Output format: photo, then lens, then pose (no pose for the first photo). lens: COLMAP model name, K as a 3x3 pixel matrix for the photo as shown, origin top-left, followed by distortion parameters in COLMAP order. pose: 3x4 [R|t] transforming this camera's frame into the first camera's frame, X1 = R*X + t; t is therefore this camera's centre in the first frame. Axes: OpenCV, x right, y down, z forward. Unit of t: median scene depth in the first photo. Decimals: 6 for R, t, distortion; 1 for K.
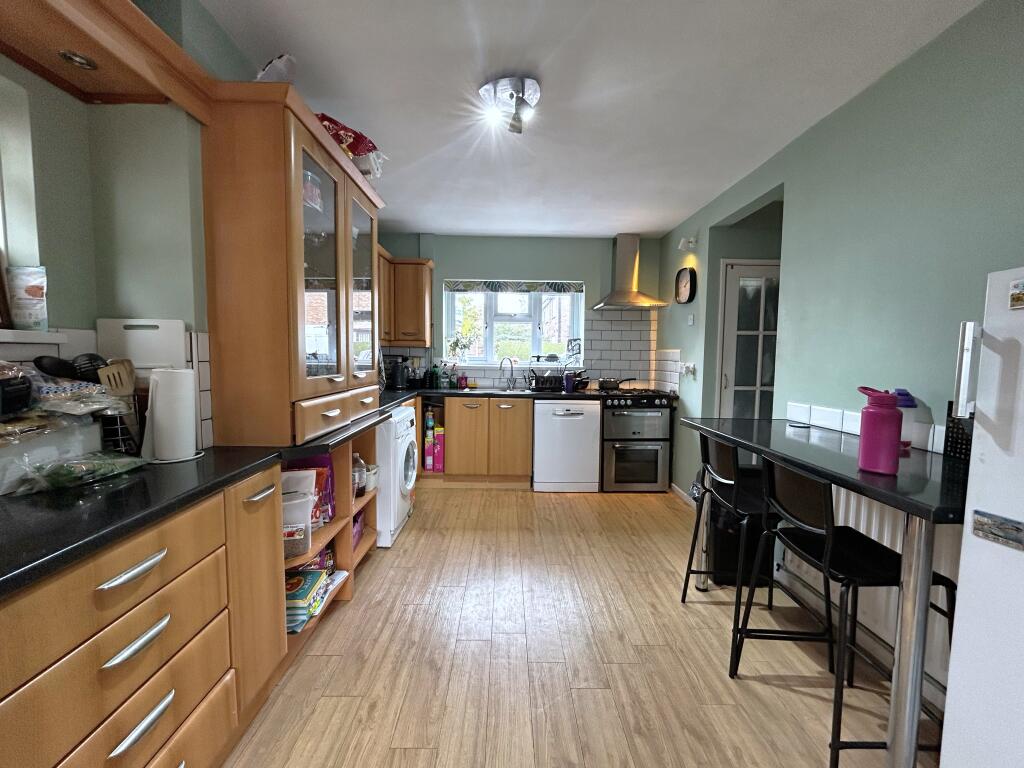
lens RADIAL K [[413.4, 0, 510.5], [0, 413.4, 382.8], [0, 0, 1]] dist [-0.000834, -0.000034]
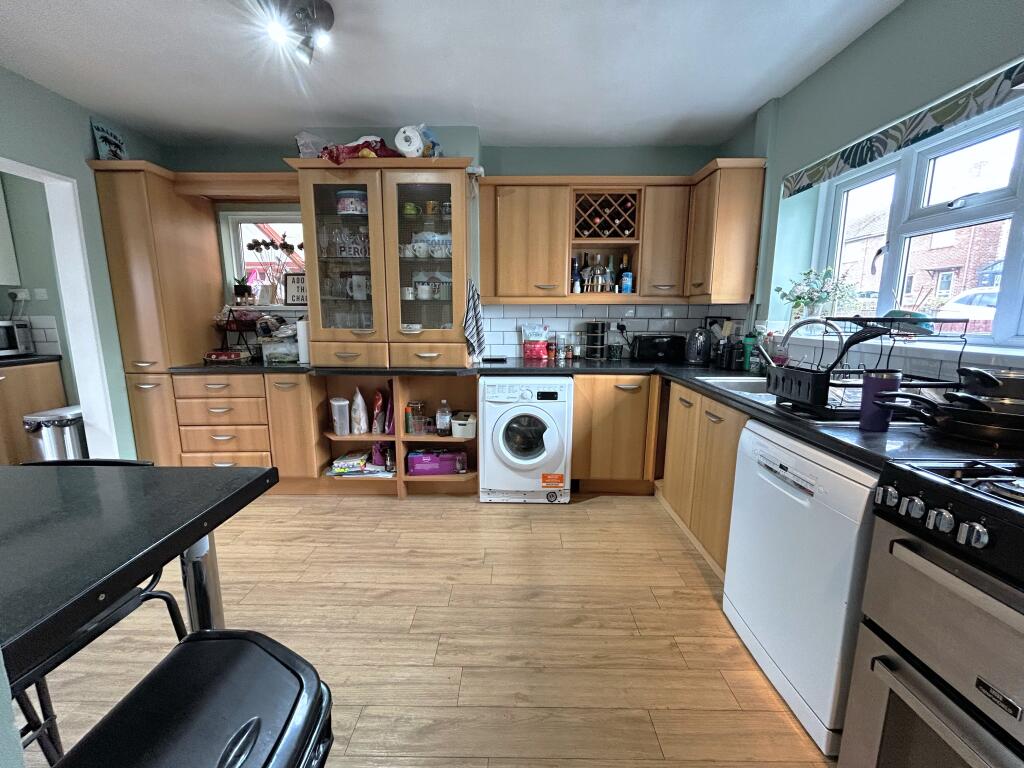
lens RADIAL K [[413.4, 0, 510.5], [0, 413.4, 382.8], [0, 0, 1]] dist [-0.000834, -0.000034]
pose [[-0.021936, 0.152228, -0.988102, 0.634474], [-0.071434, 0.985575, 0.153425, -0.058154], [0.997204, 0.073950, -0.010745, 0.978868]]
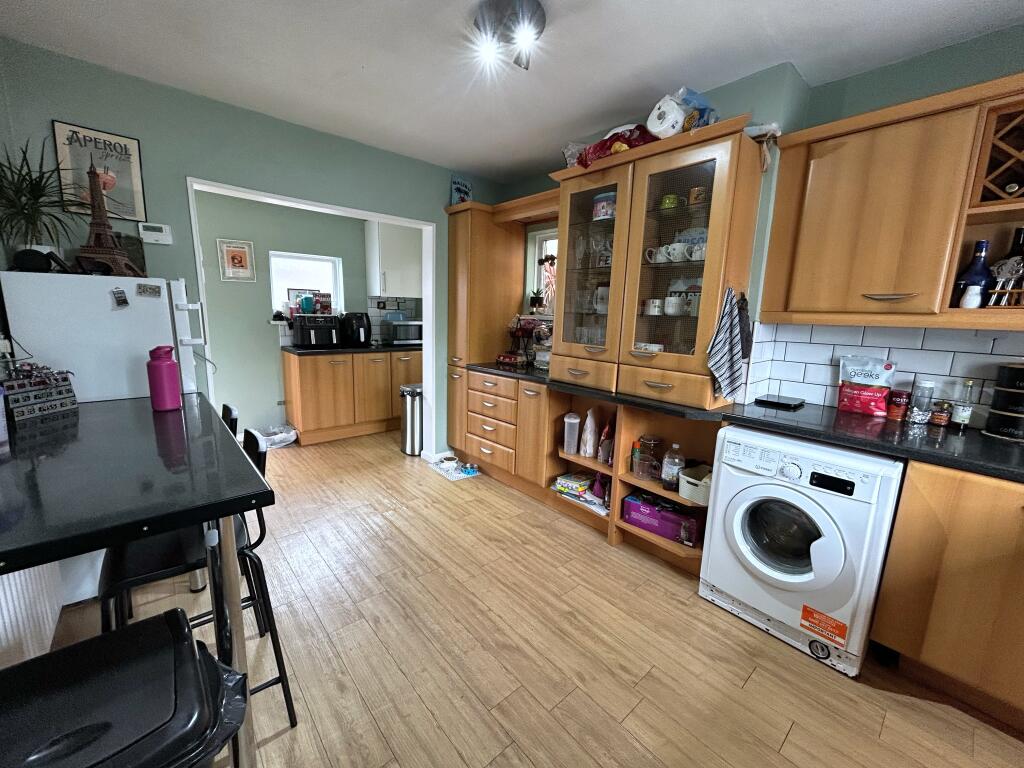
lens RADIAL K [[413.4, 0, 510.5], [0, 413.4, 382.8], [0, 0, 1]] dist [-0.000834, -0.000034]
pose [[-0.758886, 0.075264, -0.646859, 0.392845], [-0.084968, 0.973365, 0.212936, -0.101260], [0.645656, 0.216557, -0.732278, 1.145746]]
